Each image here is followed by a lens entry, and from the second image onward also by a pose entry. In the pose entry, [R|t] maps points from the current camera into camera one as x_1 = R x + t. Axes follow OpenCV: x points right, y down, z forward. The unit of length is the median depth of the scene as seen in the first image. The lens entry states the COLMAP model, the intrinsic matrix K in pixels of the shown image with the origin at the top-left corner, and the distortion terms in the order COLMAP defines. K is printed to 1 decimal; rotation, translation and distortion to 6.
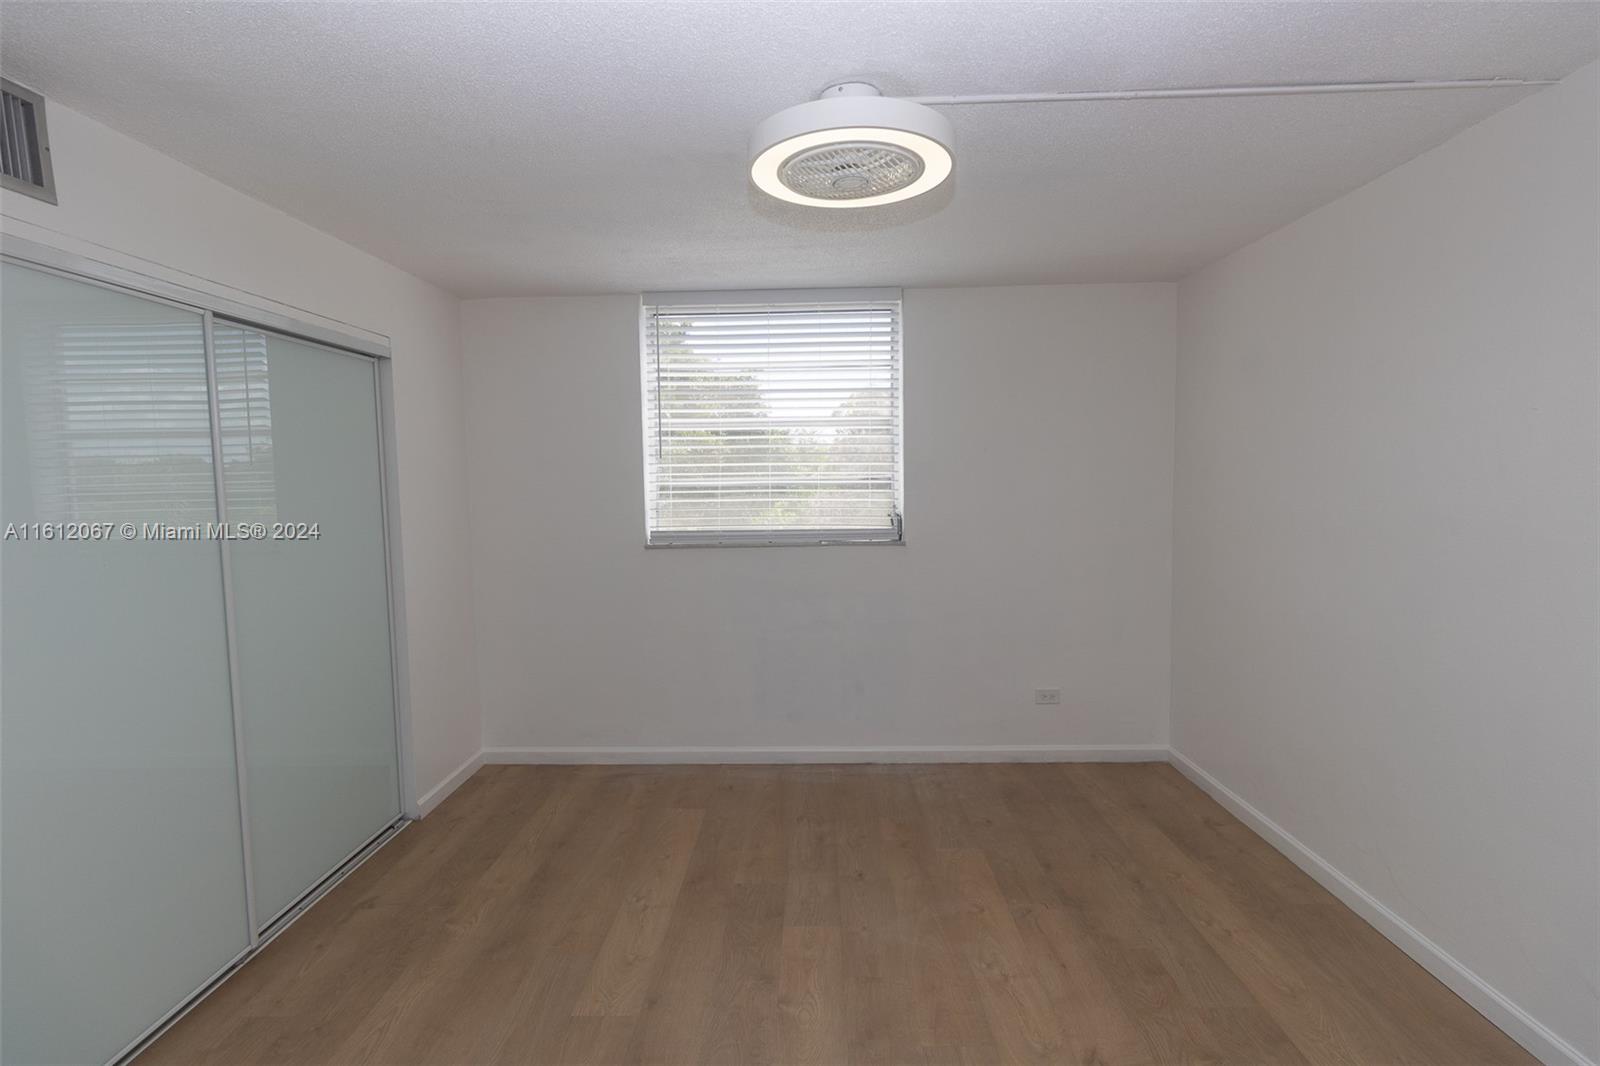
lens RADIAL K [[733.9, 0, 799.6], [0, 733.9, 529.0], [0, 0, 1]] dist [0.001799, 0.000481]
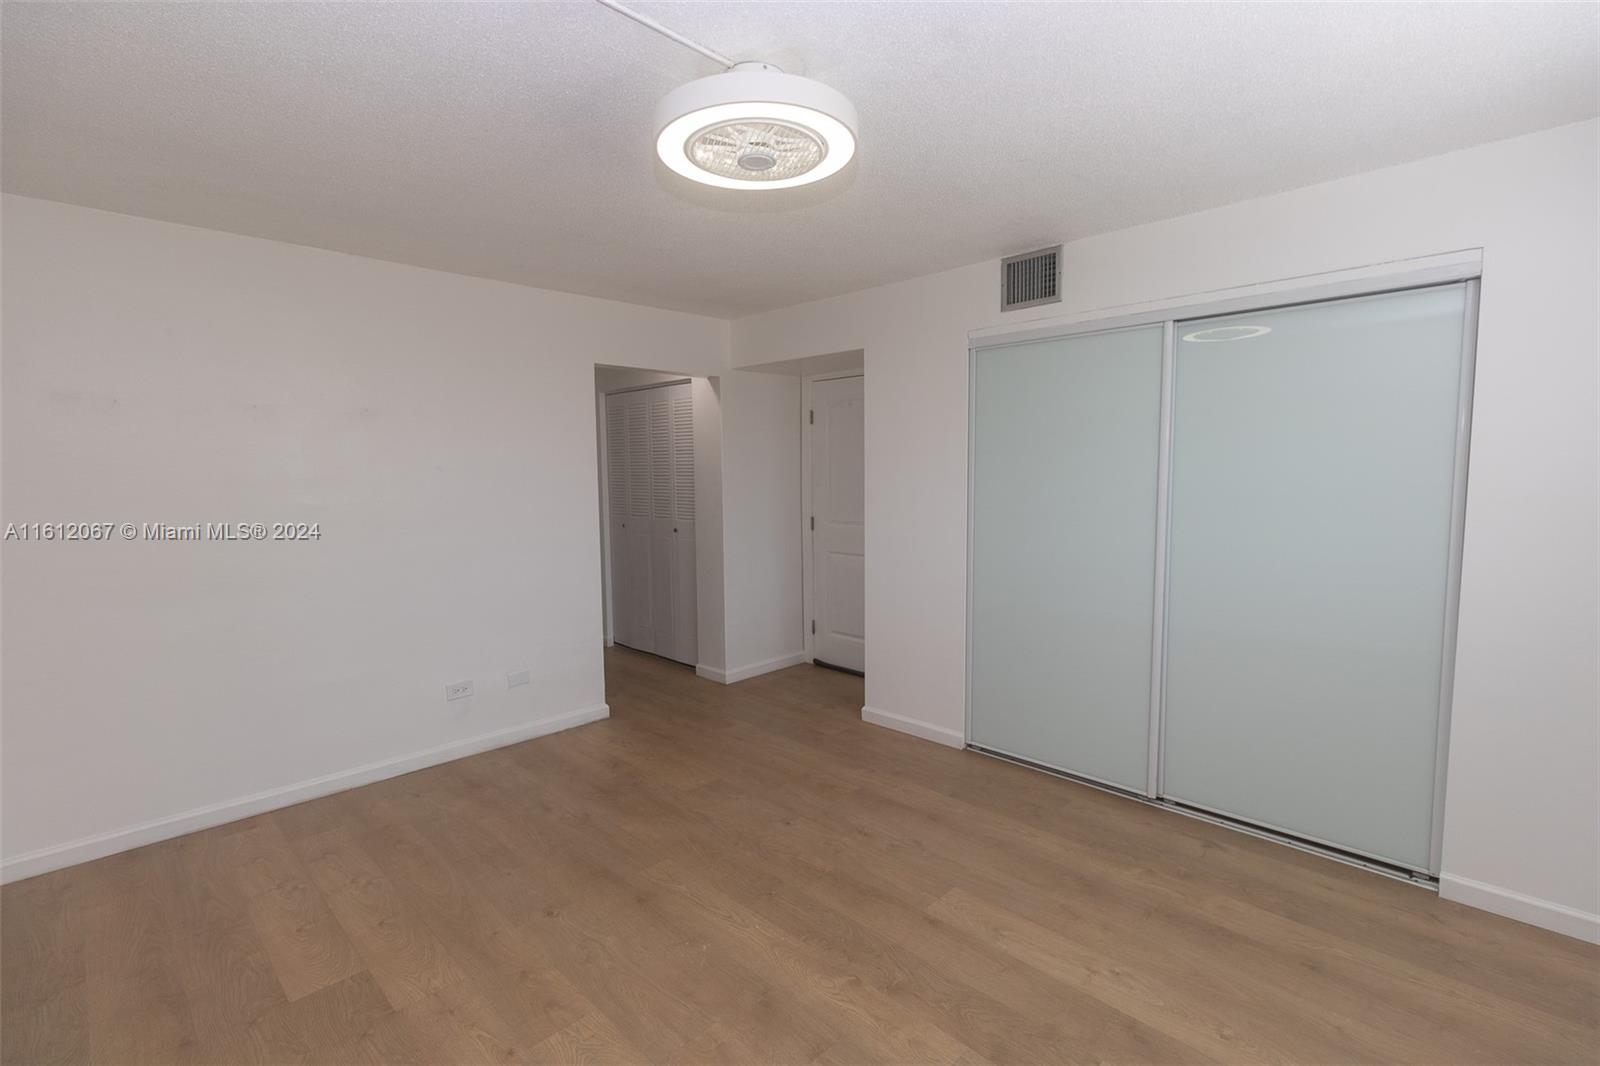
lens RADIAL K [[733.9, 0, 801.6], [0, 733.9, 531.7], [0, 0, 1]] dist [0.001799, 0.000481]
pose [[-0.684456, 0.087251, -0.723814, 0.385635], [-0.027484, 0.989019, 0.145209, -0.055574], [0.728536, 0.119282, -0.674542, 0.855597]]
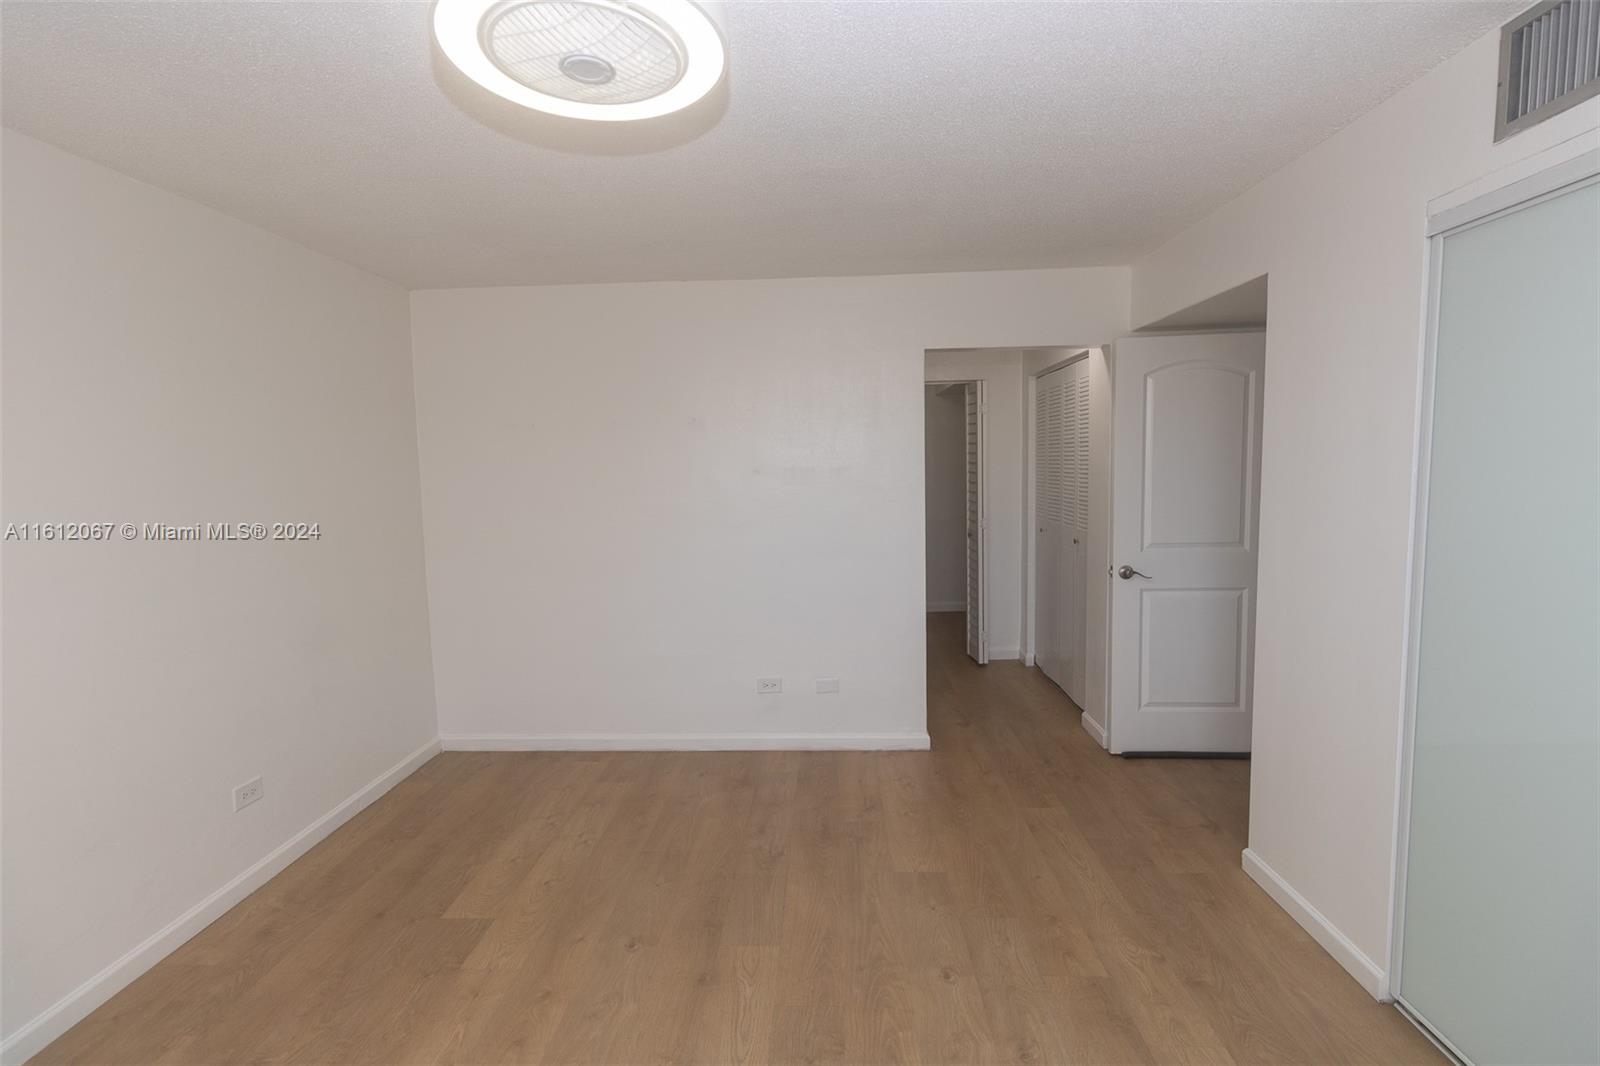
lens RADIAL K [[733.9, 0, 802.4], [0, 733.9, 531.4], [0, 0, 1]] dist [0.001799, 0.000481]
pose [[-0.999126, 0.037513, 0.018435, -0.065304], [0.039985, 0.986290, 0.160102, -0.061458], [-0.012176, 0.160699, -0.986928, 0.852451]]
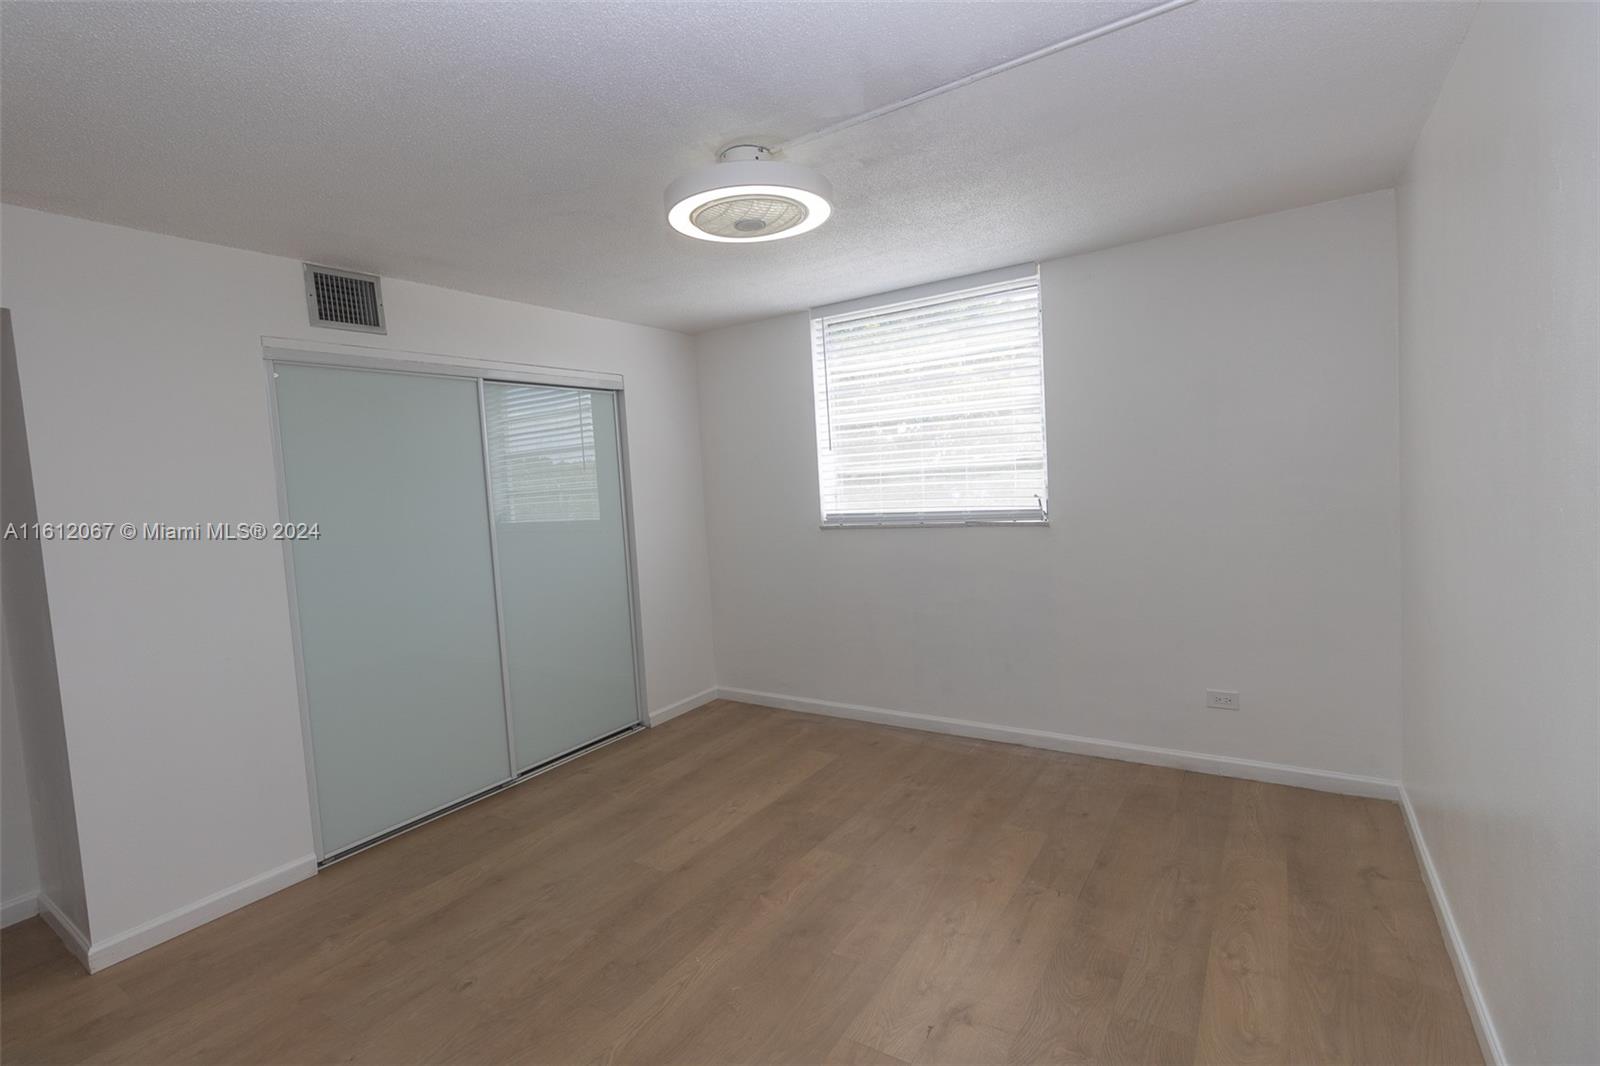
lens RADIAL K [[733.9, 0, 794.3], [0, 733.9, 531.8], [0, 0, 1]] dist [0.001799, 0.000481]
pose [[0.847311, 0.004404, -0.531078, 0.373562], [0.008706, 0.999716, 0.022179, 0.004618], [0.531025, -0.023416, 0.847032, -0.002688]]
